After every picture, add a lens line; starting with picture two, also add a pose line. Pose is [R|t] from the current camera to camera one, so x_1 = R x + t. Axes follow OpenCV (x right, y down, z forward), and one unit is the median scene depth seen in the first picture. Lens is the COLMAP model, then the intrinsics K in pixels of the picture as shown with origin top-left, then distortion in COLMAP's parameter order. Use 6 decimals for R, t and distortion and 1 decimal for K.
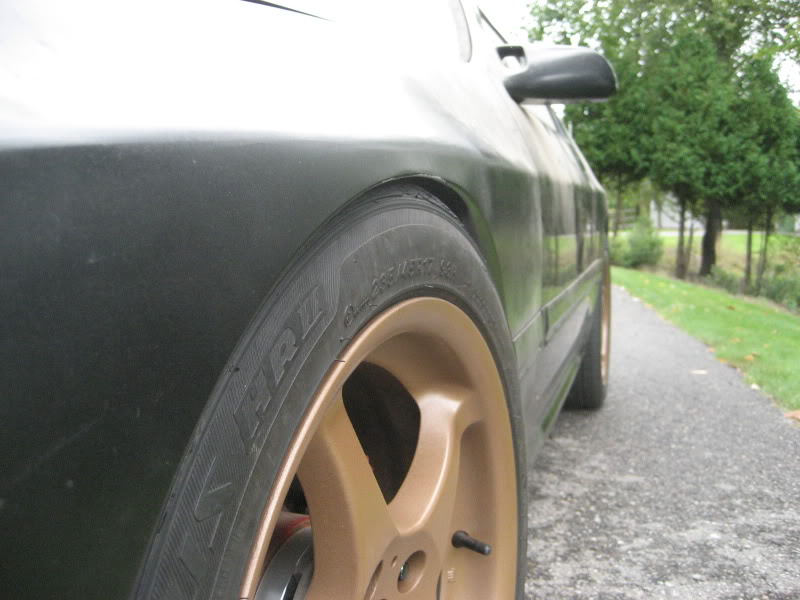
lens RADIAL K [[799.3, 0, 400.0], [0, 799.3, 300.0], [0, 0, 1]] dist [-0.095443, 0.043069]
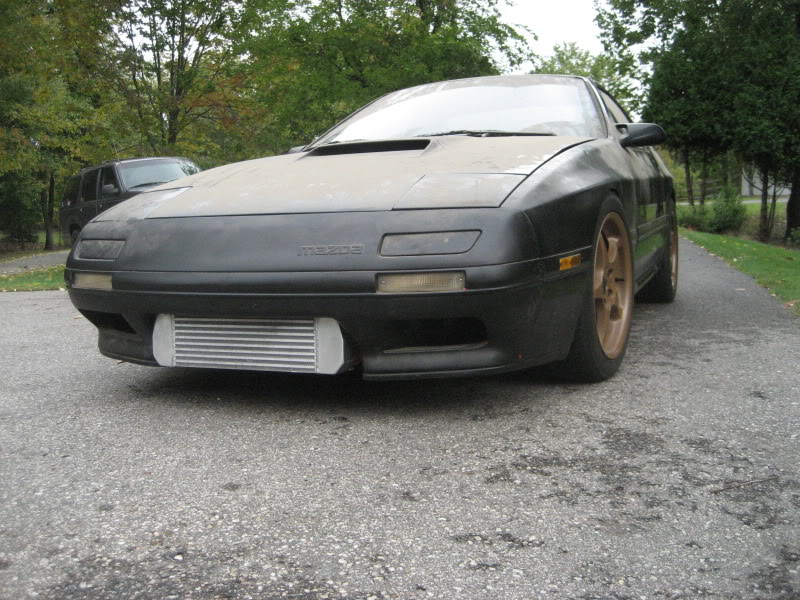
lens RADIAL K [[799.3, 0, 400.0], [0, 799.3, 300.0], [0, 0, 1]] dist [-0.095443, 0.043069]
pose [[0.993599, -0.022394, -0.110719, -0.023613], [0.025423, 0.999338, 0.026025, 0.011790], [0.110062, -0.028673, 0.993511, -0.127354]]
